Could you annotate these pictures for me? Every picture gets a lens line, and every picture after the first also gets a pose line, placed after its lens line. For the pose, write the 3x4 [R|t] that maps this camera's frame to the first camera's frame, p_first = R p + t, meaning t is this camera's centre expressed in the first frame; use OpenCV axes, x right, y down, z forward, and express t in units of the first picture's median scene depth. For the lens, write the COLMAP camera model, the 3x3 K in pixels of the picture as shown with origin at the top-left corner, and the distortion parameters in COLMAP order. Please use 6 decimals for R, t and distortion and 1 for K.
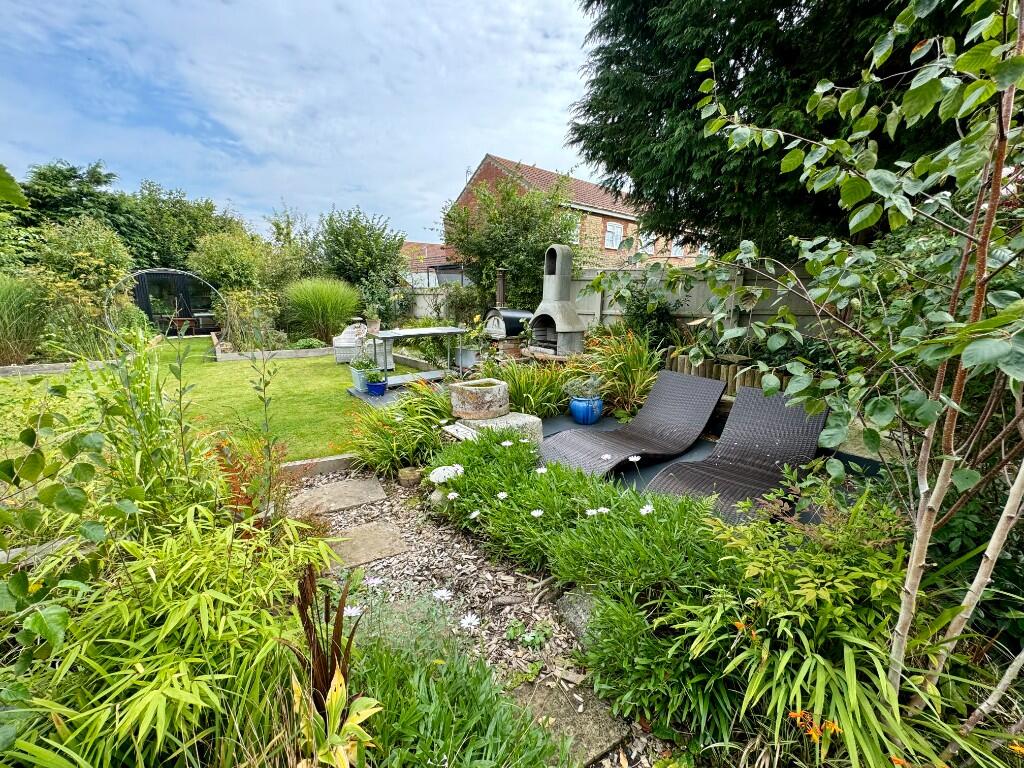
lens RADIAL K [[412.1, 0, 512.0], [0, 412.1, 384.0], [0, 0, 1]] dist [0.000879, 0.000041]
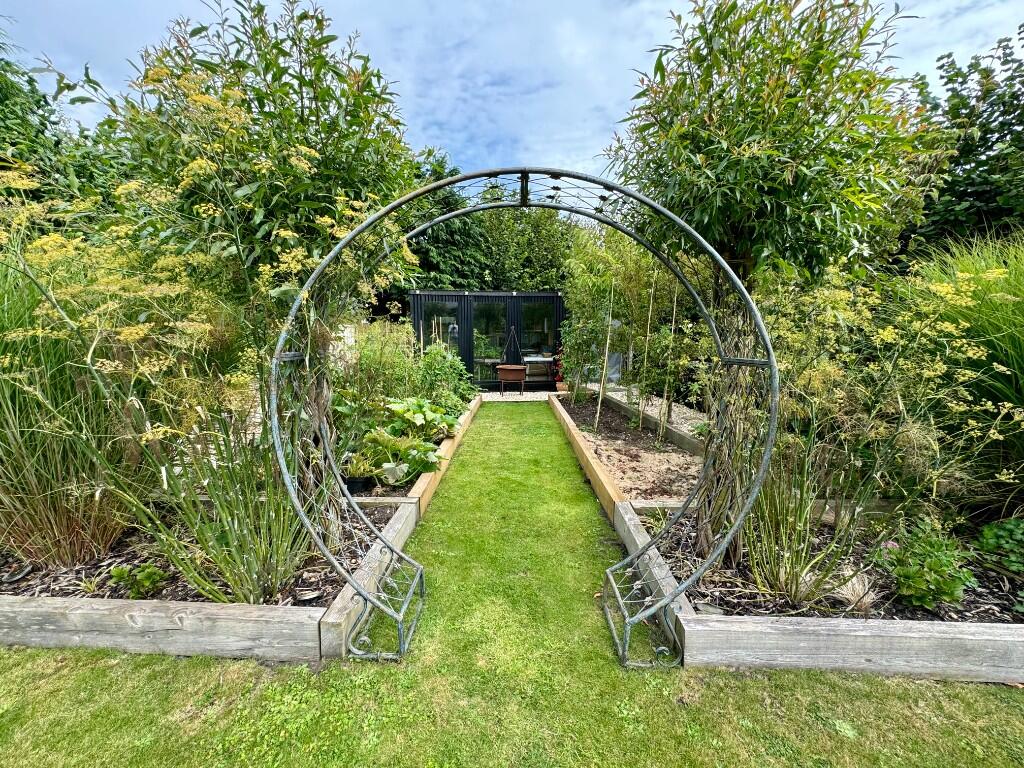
lens RADIAL K [[412.1, 0, 512.0], [0, 412.1, 384.0], [0, 0, 1]] dist [0.000879, 0.000041]
pose [[0.810544, 0.057523, -0.582847, -0.412086], [-0.115238, 0.991375, -0.062417, -0.088111], [0.574229, 0.117758, 0.810181, 0.477888]]
